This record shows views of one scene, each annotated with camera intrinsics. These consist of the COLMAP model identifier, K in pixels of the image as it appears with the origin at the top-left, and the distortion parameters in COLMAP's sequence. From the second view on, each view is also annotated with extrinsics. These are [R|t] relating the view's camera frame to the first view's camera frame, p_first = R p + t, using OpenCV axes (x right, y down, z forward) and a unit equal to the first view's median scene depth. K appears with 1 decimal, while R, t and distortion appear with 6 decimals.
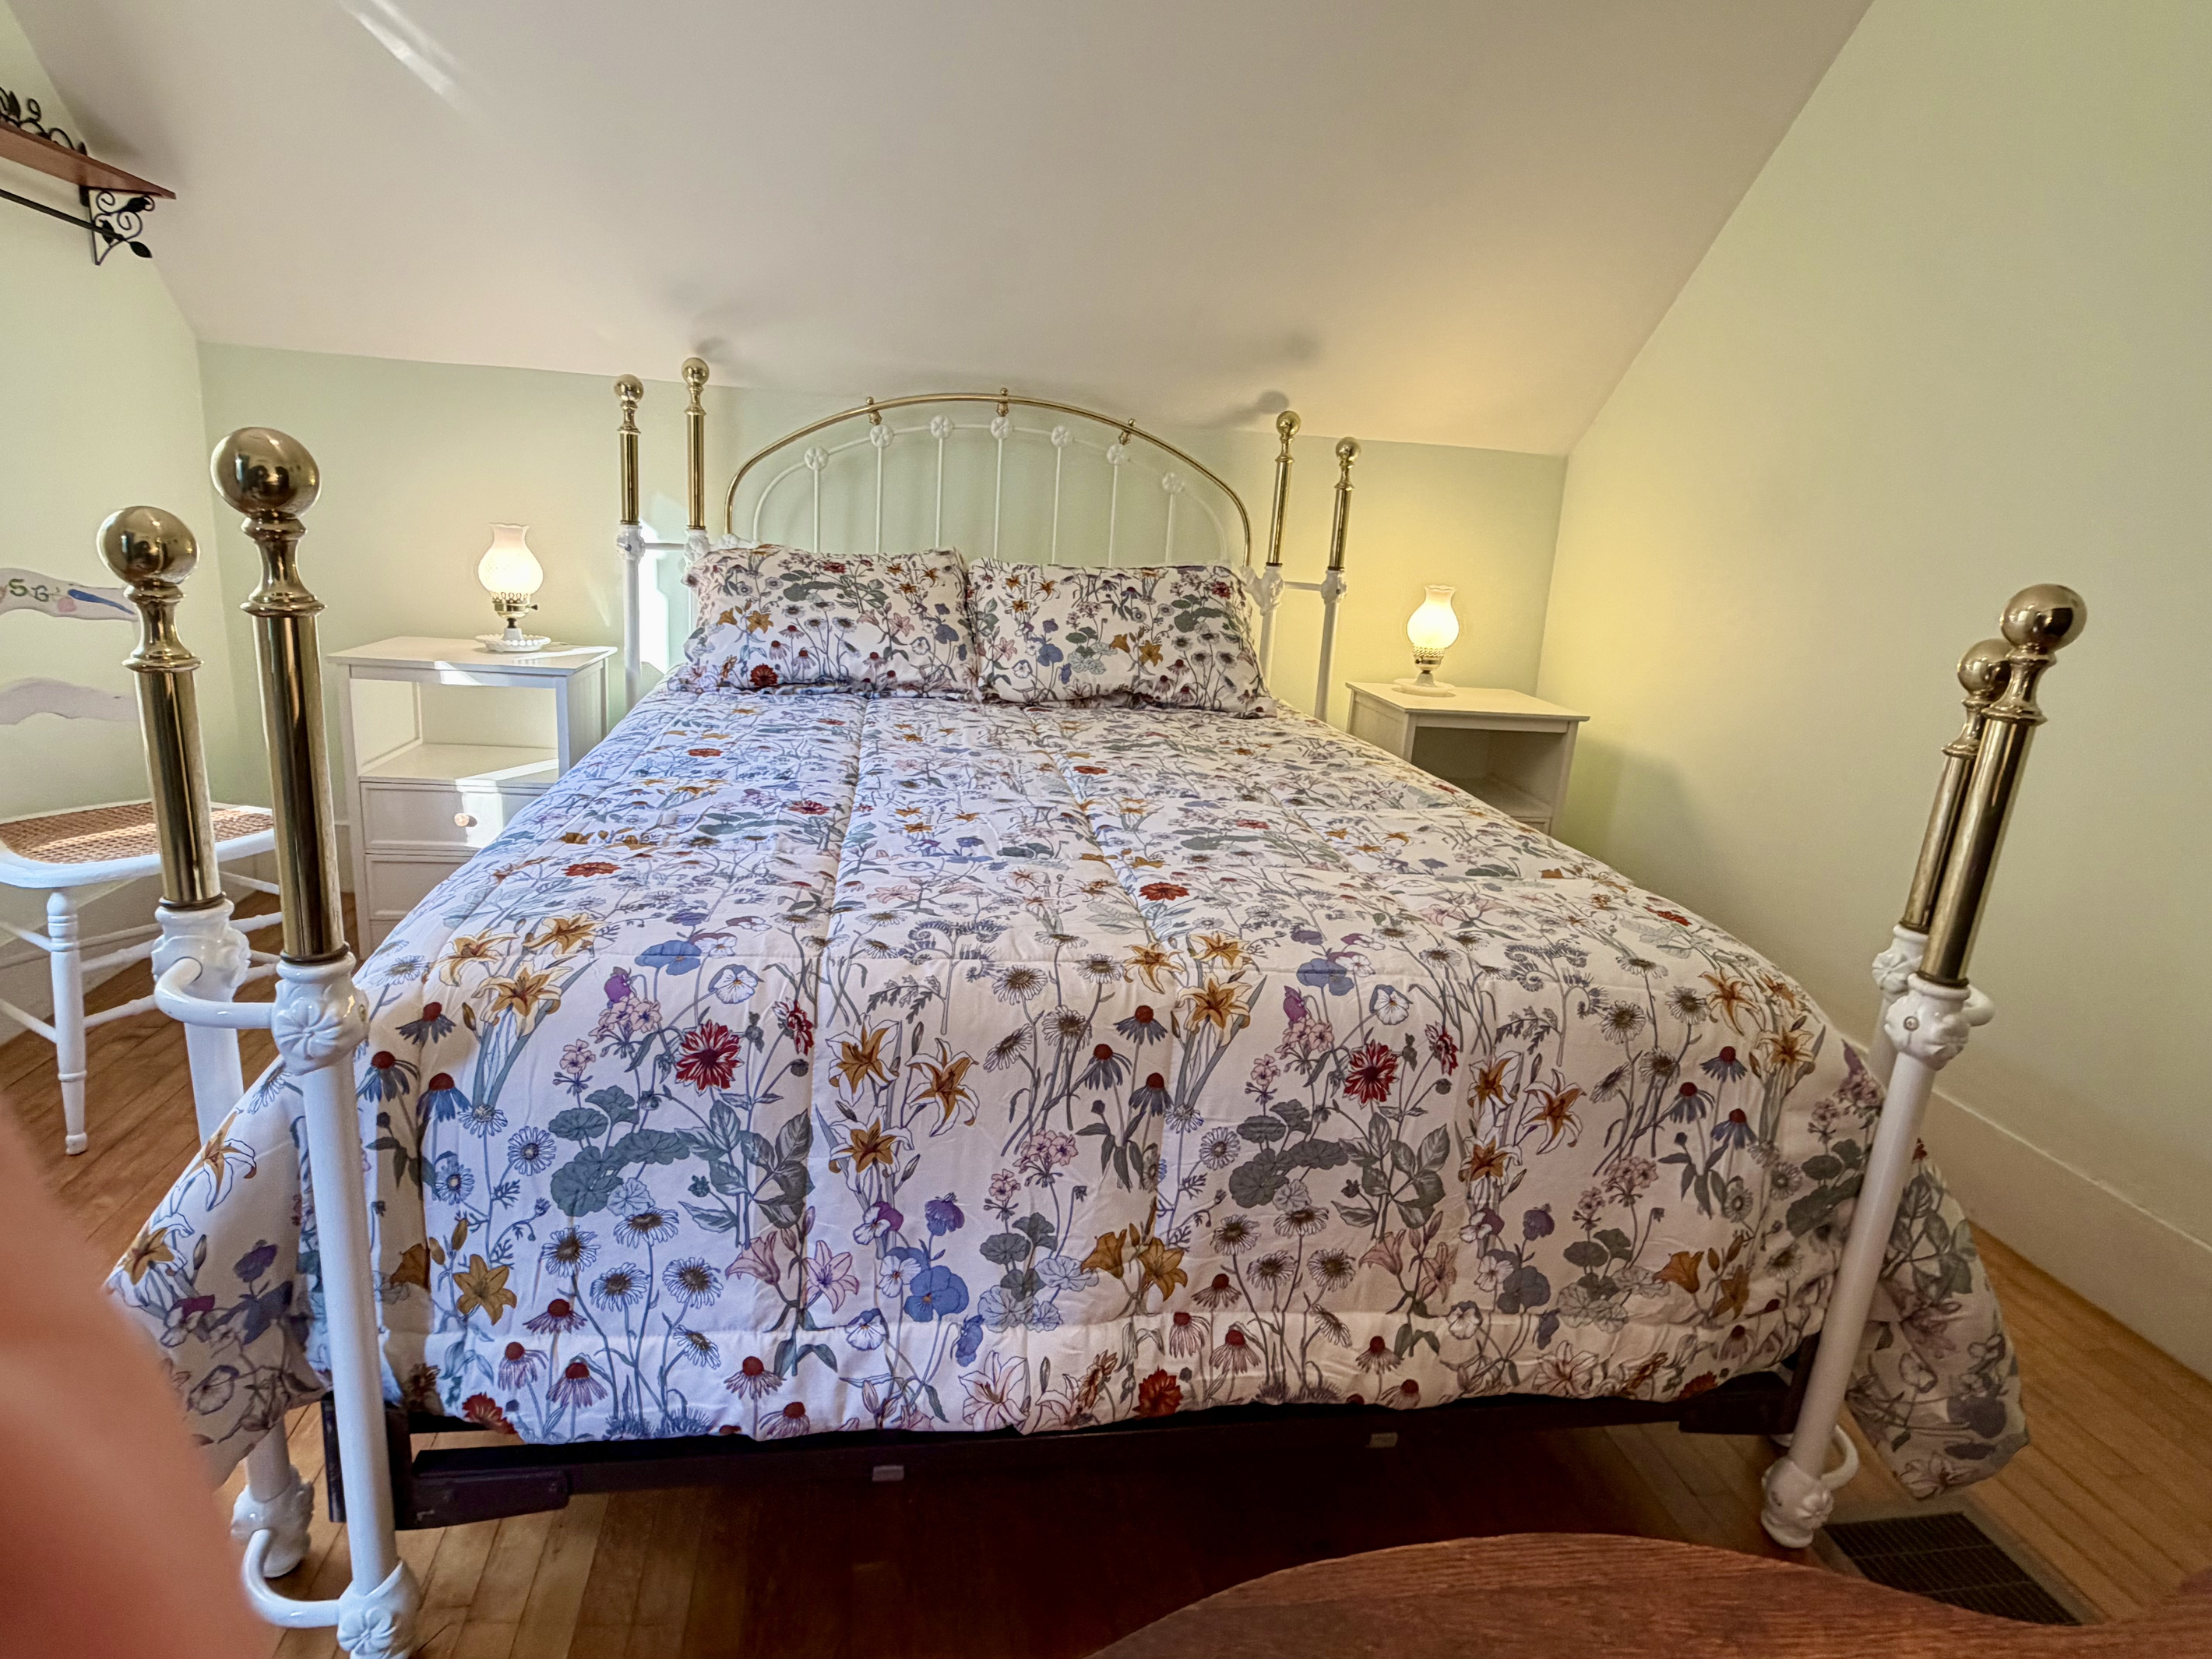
lens RADIAL K [[1212.8, 0, 1092.0], [0, 1212.8, 831.0], [0, 0, 1]] dist [0.001452, 0.000421]
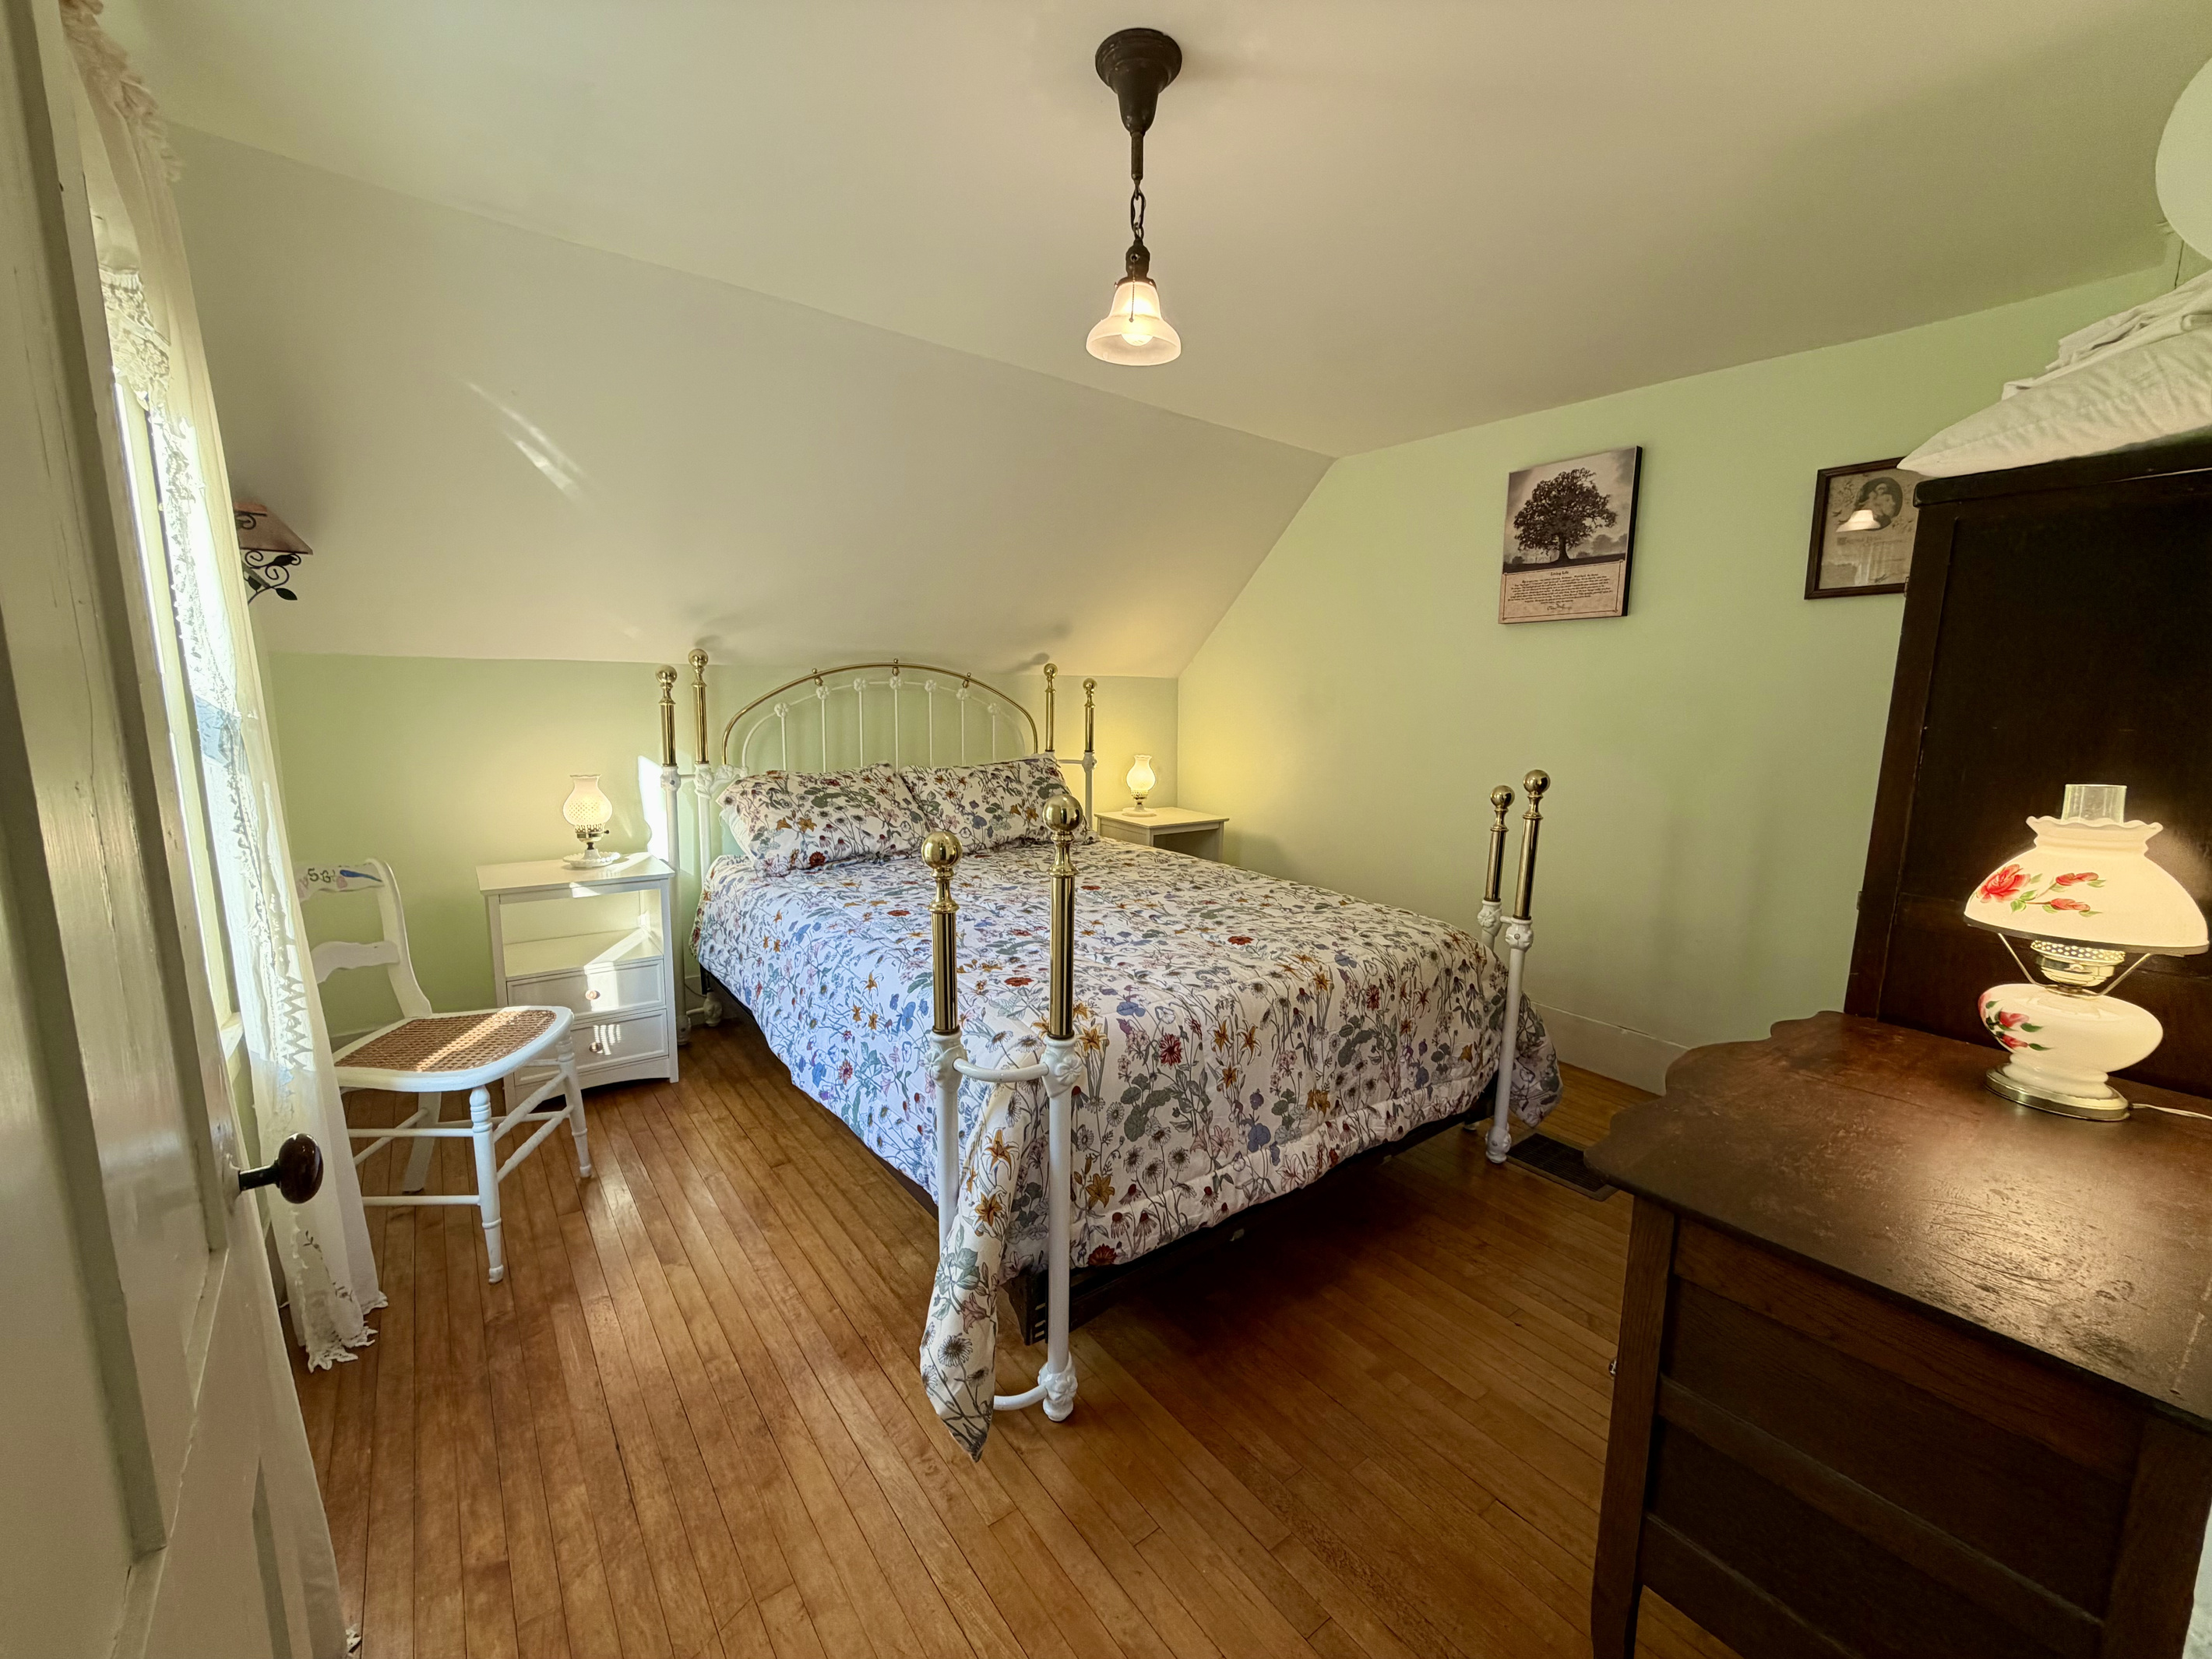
lens RADIAL K [[882.3, 0, 1103.4], [0, 882.3, 829.8], [0, 0, 1]] dist [0.002526, 0.000259]
pose [[0.883062, -0.123611, 0.452683, -0.713067], [0.157893, 0.986702, -0.038574, -0.102083], [-0.441895, 0.105539, 0.890837, -0.242795]]
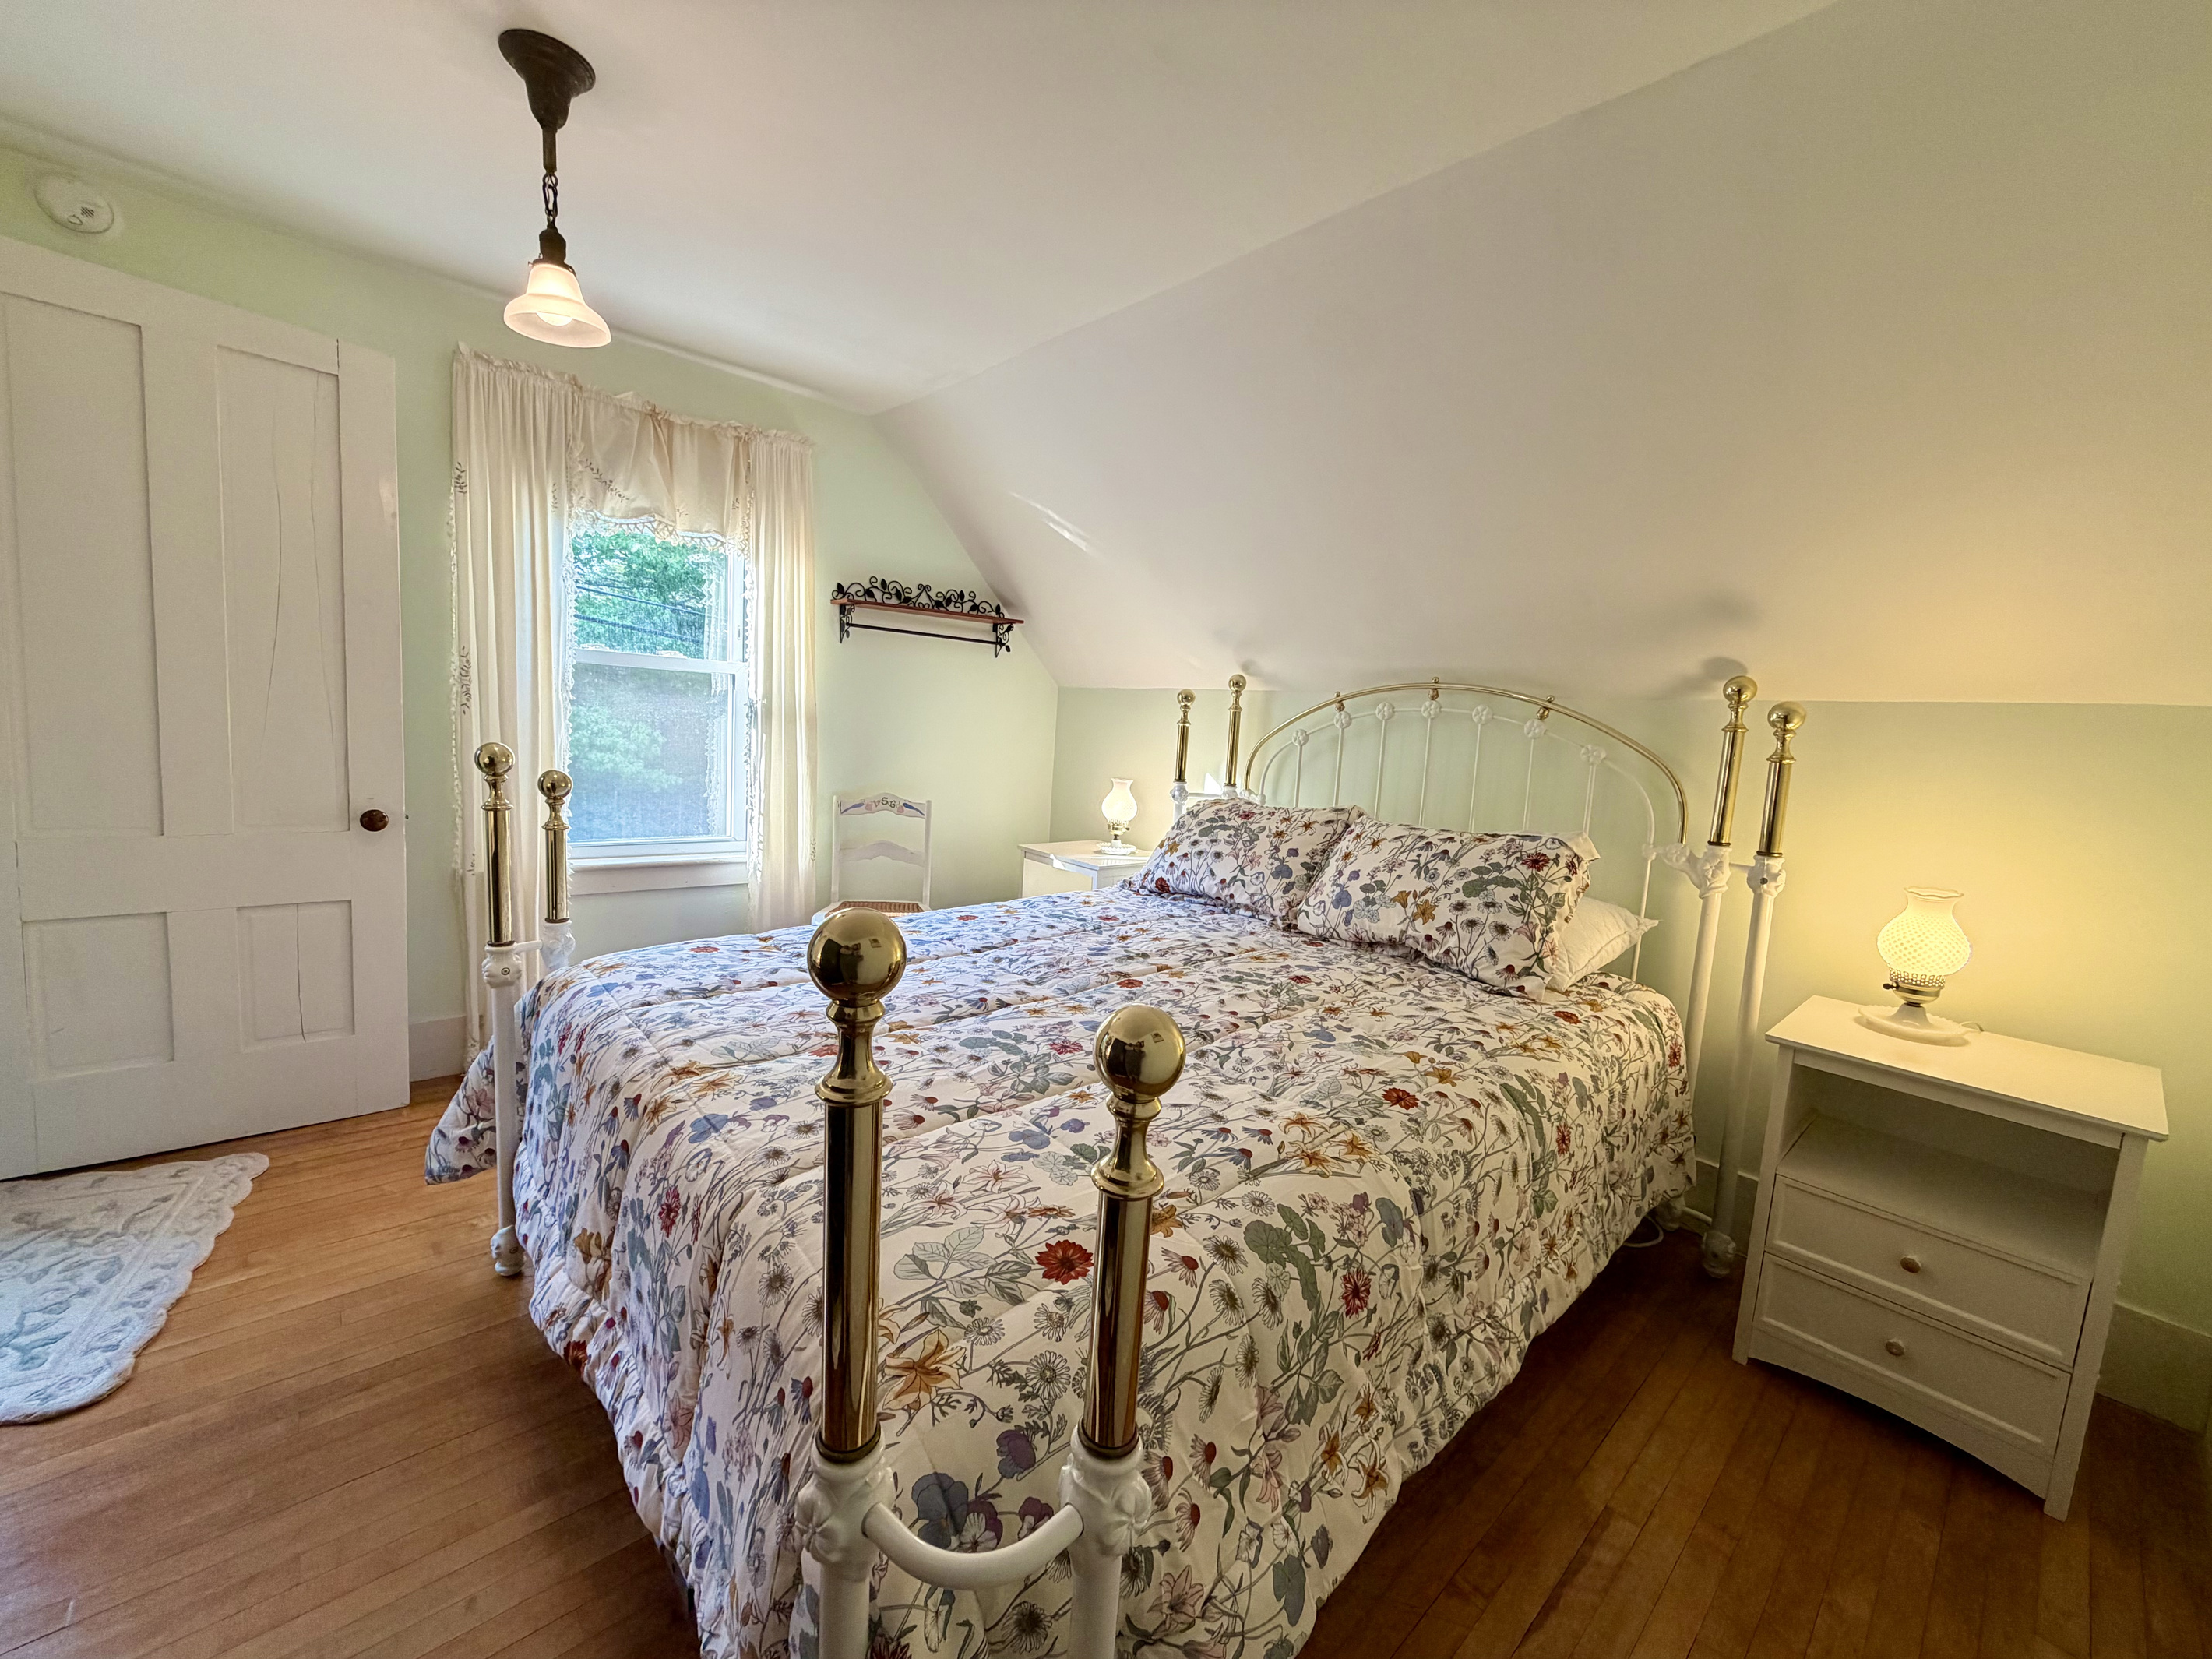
lens RADIAL K [[882.3, 0, 1099.4], [0, 882.3, 829.4], [0, 0, 1]] dist [0.002526, 0.000259]
pose [[0.529179, 0.071323, -0.845508, 0.907461], [-0.228784, 0.971549, -0.061234, -0.175189], [0.817085, 0.225842, 0.530441, 0.579681]]
